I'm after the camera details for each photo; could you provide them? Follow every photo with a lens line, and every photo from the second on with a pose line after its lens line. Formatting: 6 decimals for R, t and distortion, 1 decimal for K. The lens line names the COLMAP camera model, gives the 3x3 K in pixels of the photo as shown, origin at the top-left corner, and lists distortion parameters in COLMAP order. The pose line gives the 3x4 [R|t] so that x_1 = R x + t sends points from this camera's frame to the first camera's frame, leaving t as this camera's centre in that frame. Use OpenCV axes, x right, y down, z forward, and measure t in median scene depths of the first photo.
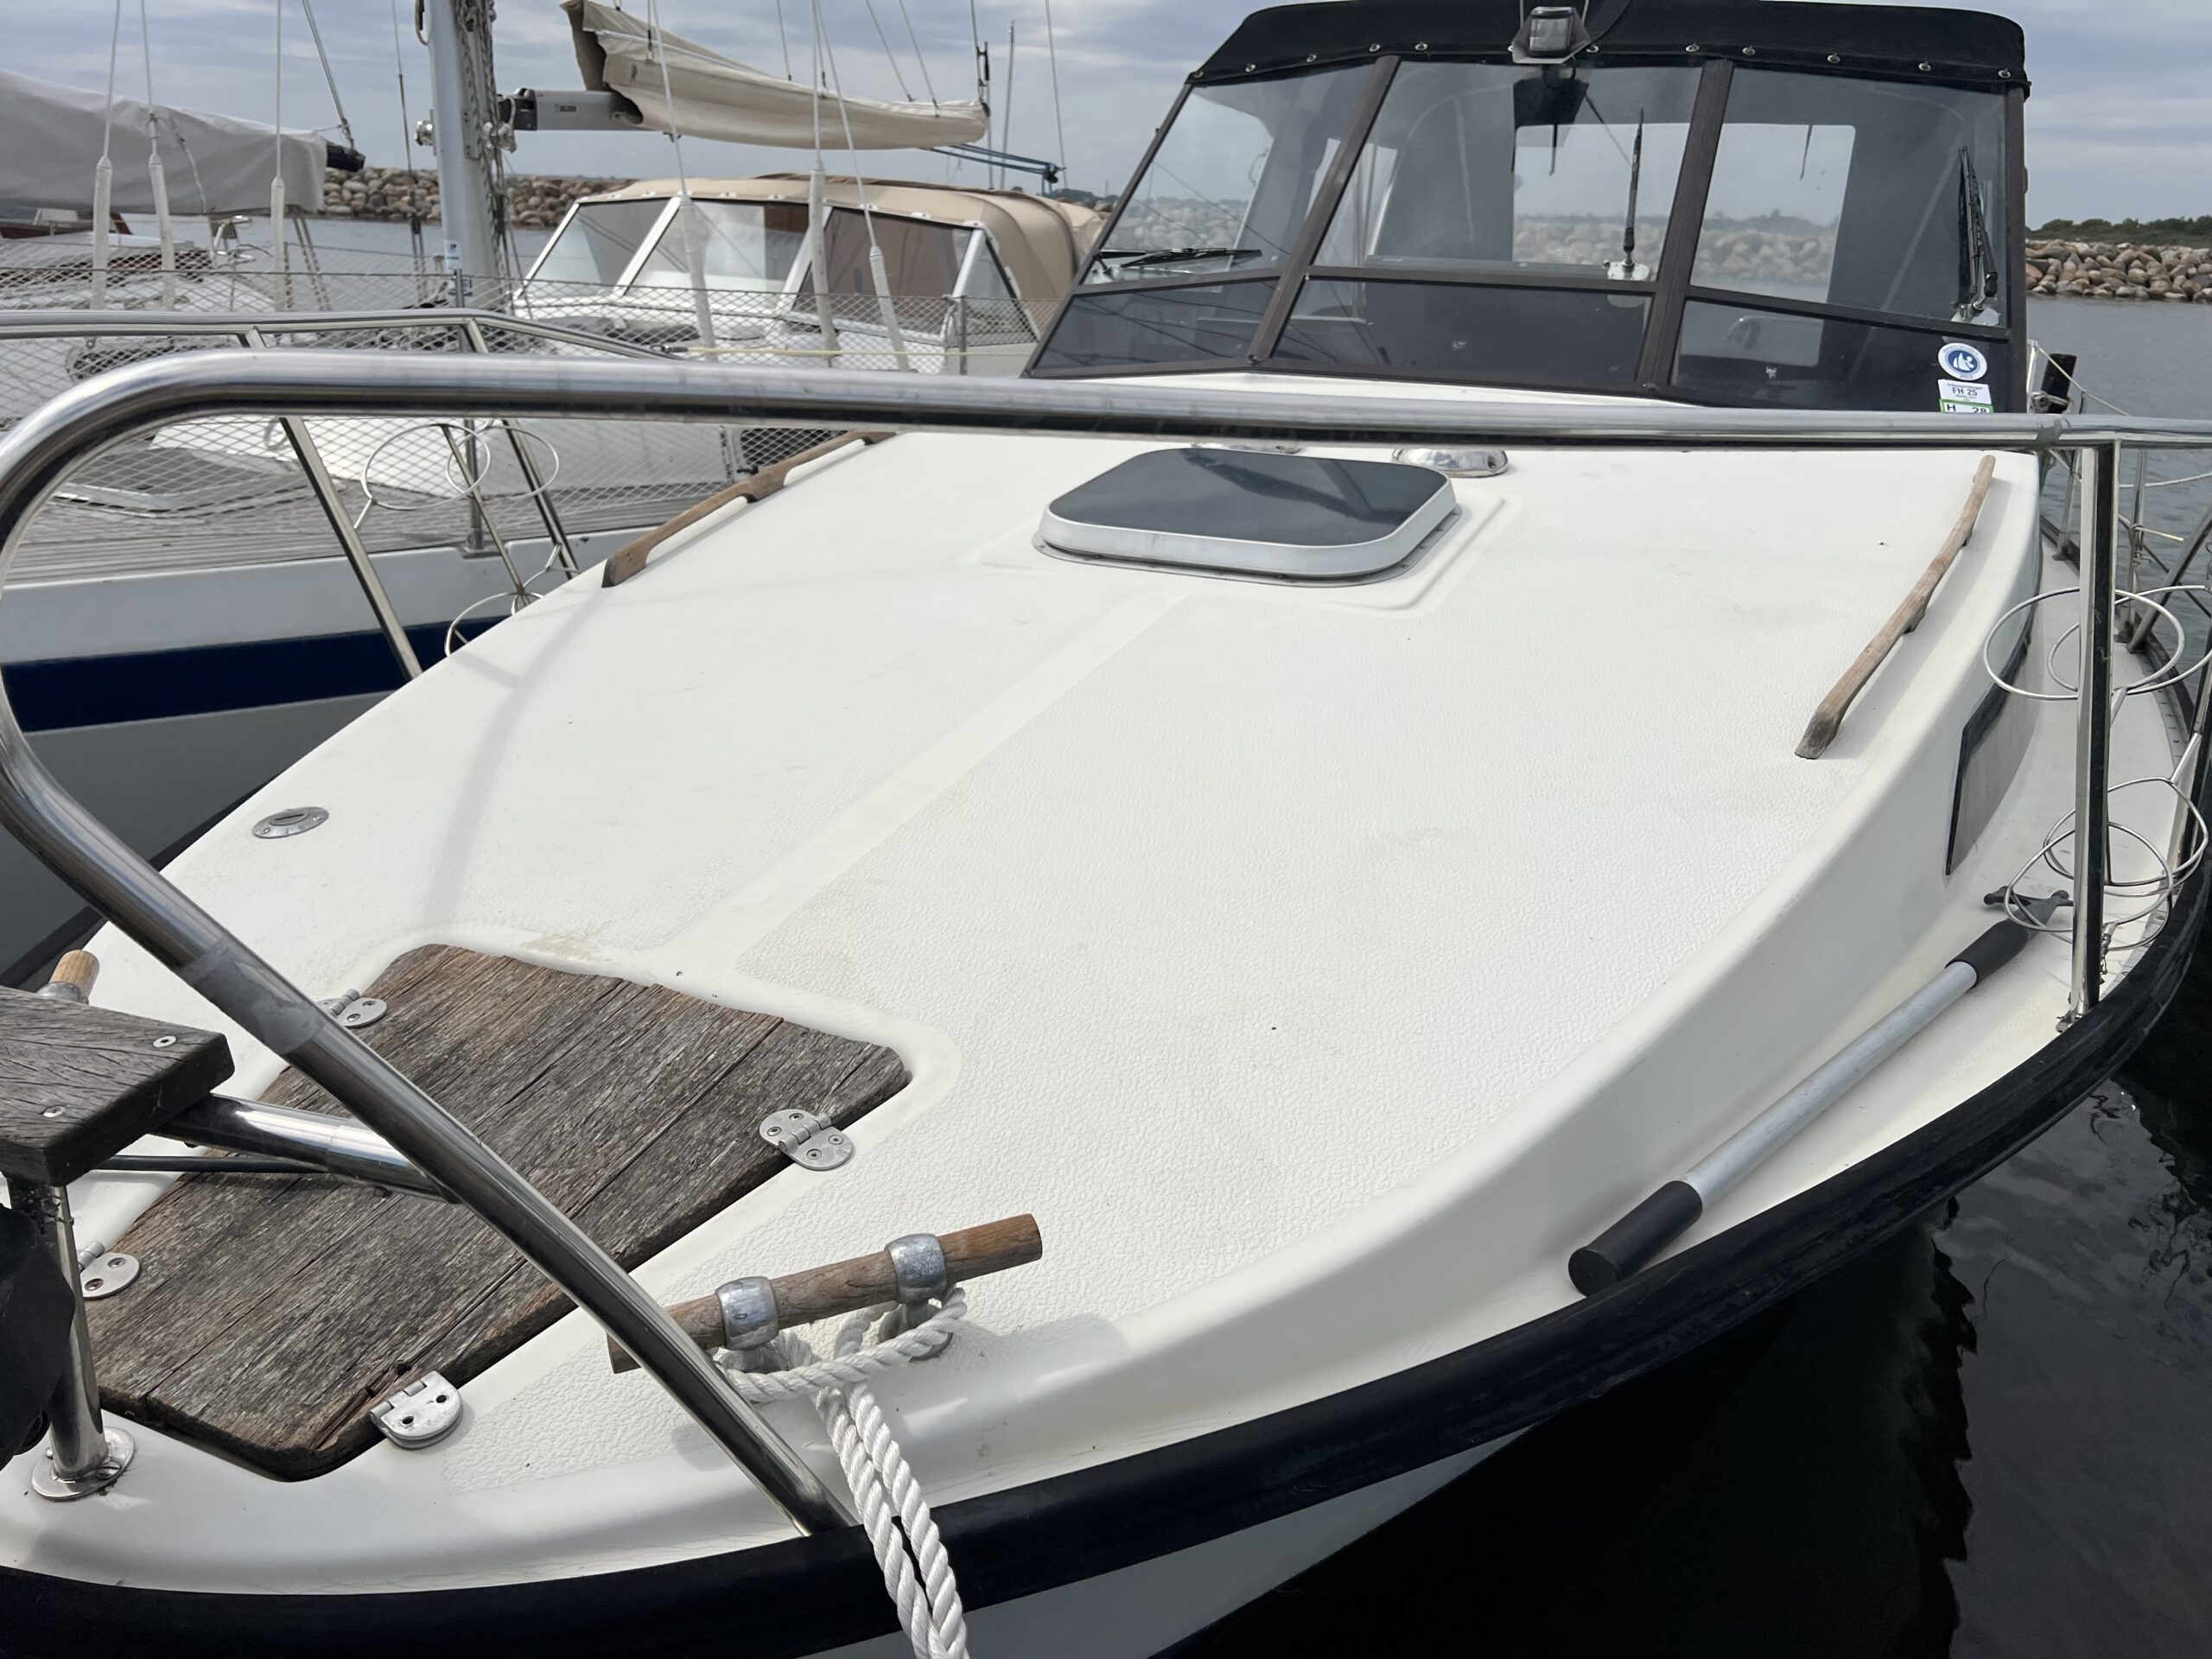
lens RADIAL K [[1696.7, 0, 1106.0], [0, 1696.7, 829.5], [0, 0, 1]] dist [-0.002896, -0.000162]
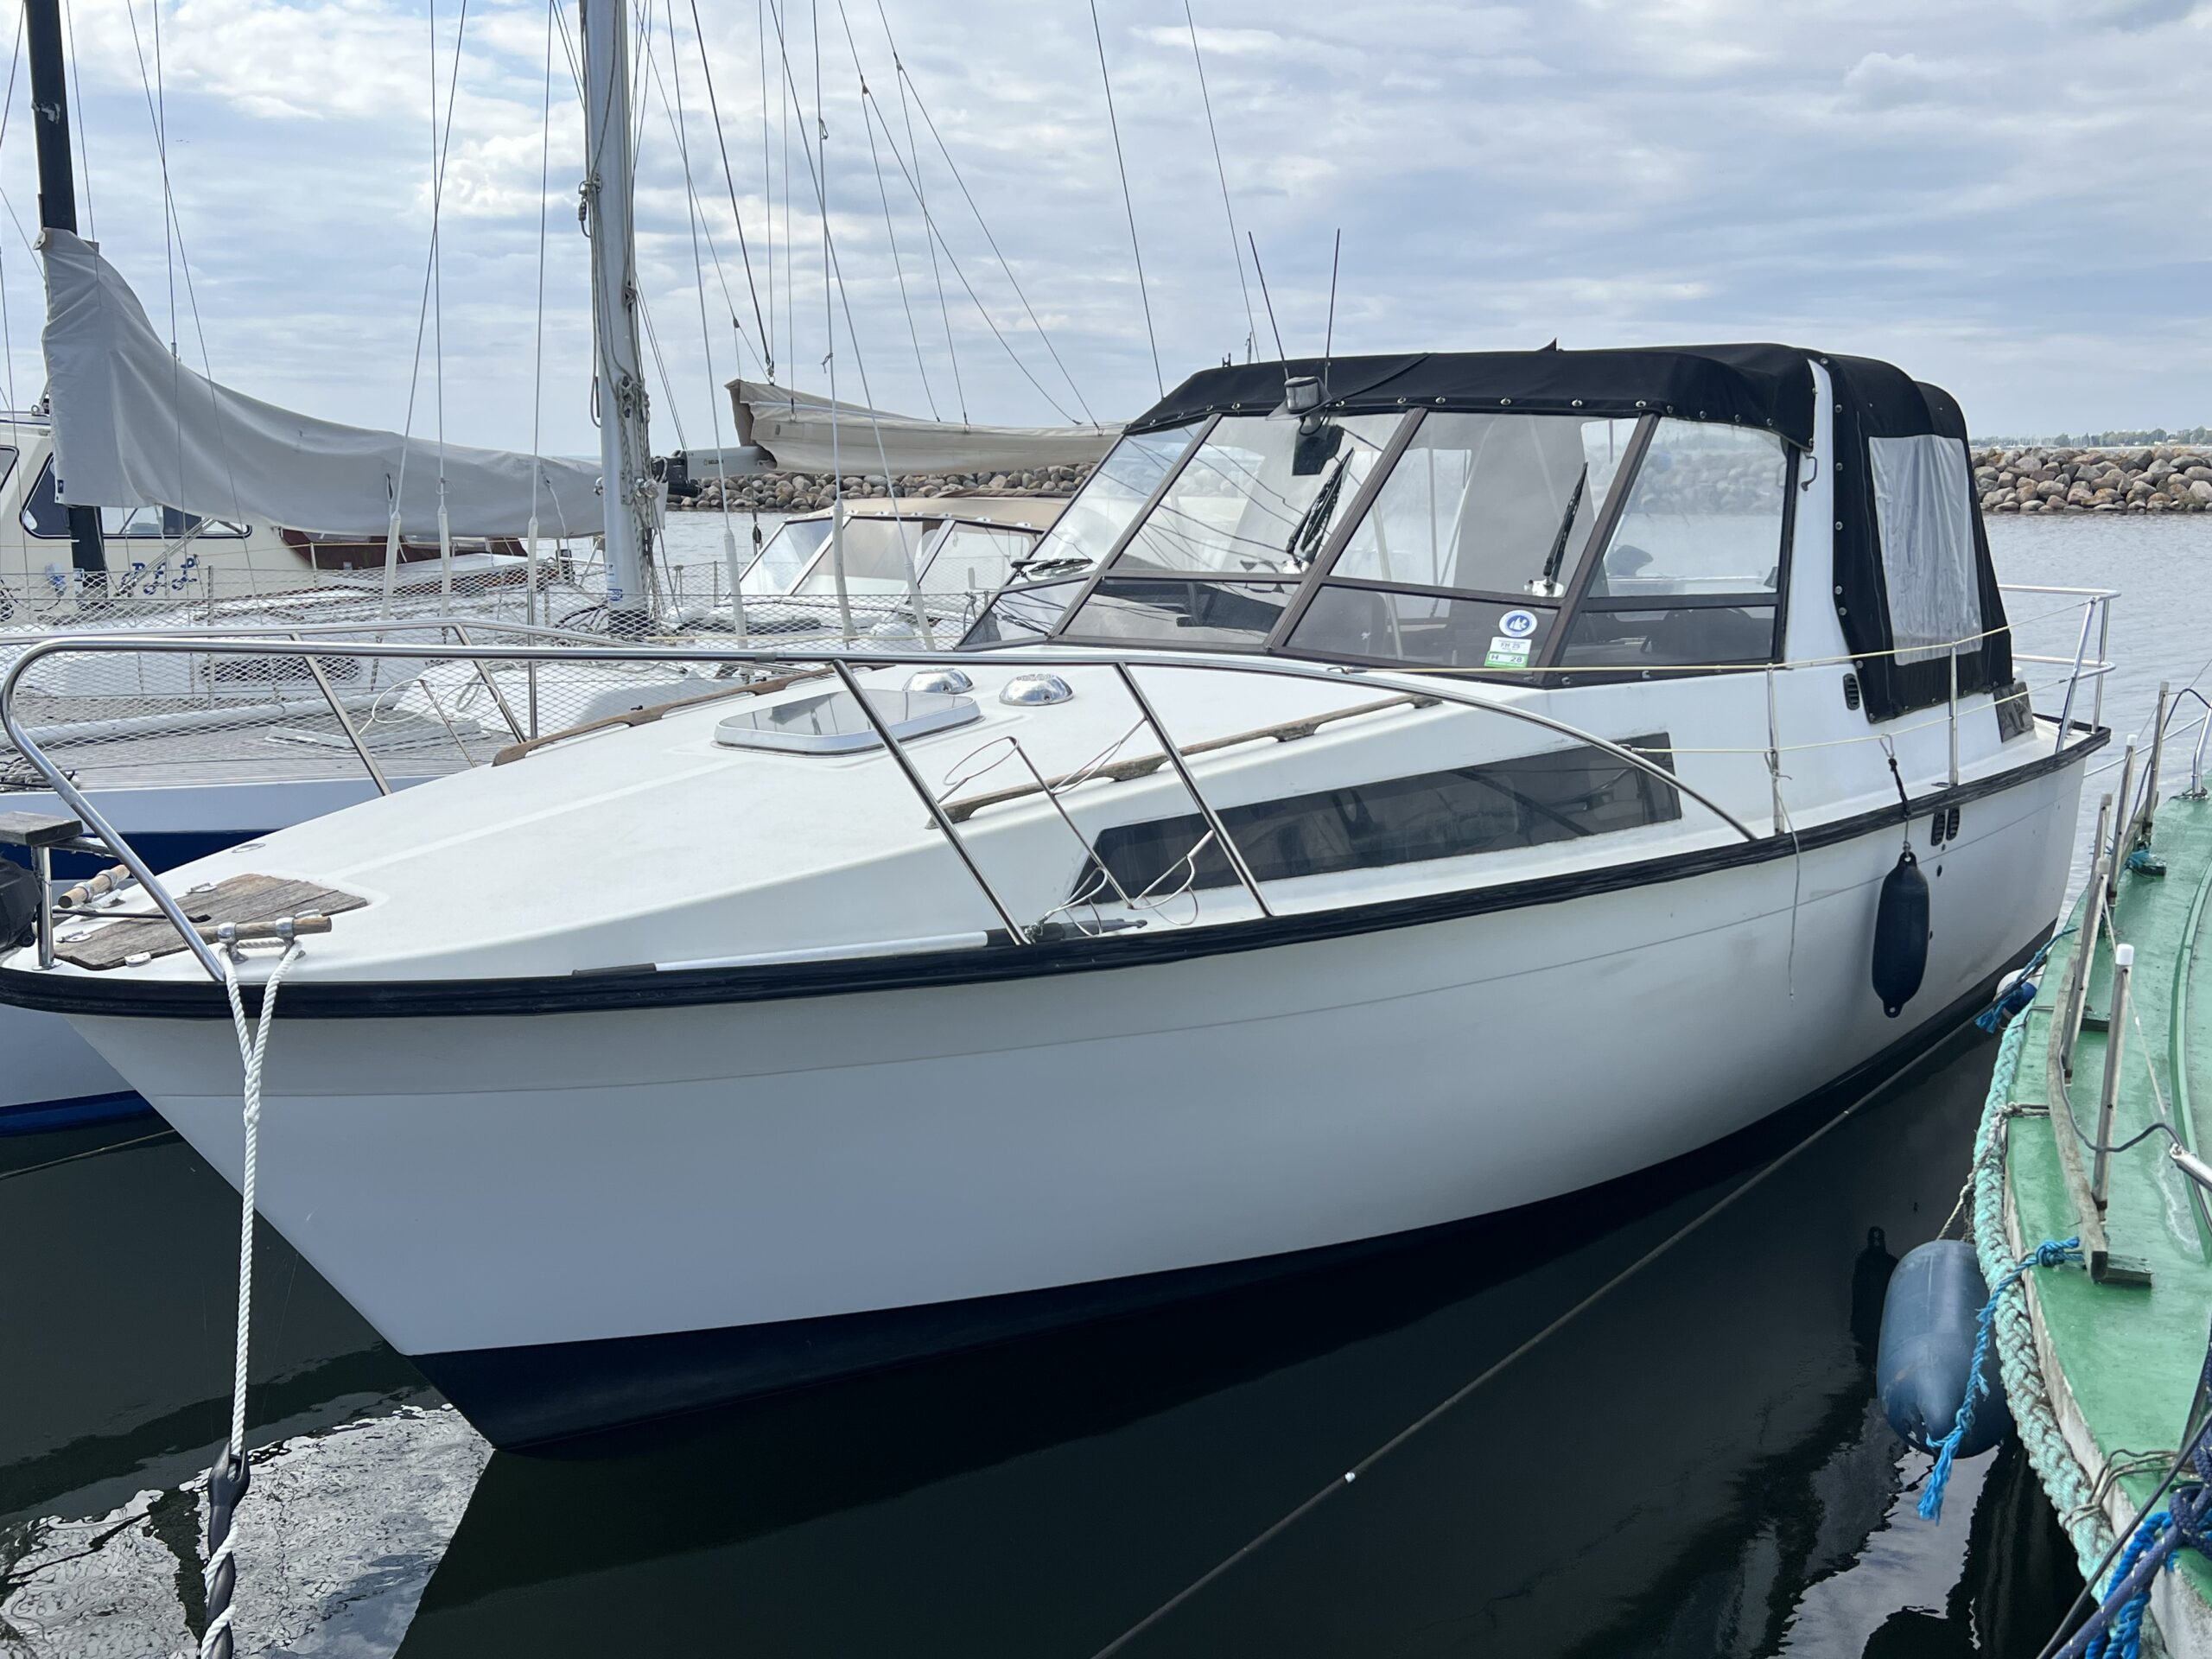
lens RADIAL K [[2035.1, 0, 1106.0], [0, 2035.1, 829.5], [0, 0, 1]] dist [0.006262, 0.001823]
pose [[0.964142, 0.003735, -0.265362, 0.434257], [-0.051687, 0.983396, -0.173955, 0.125538], [0.260307, 0.181433, 0.948326, -0.403384]]
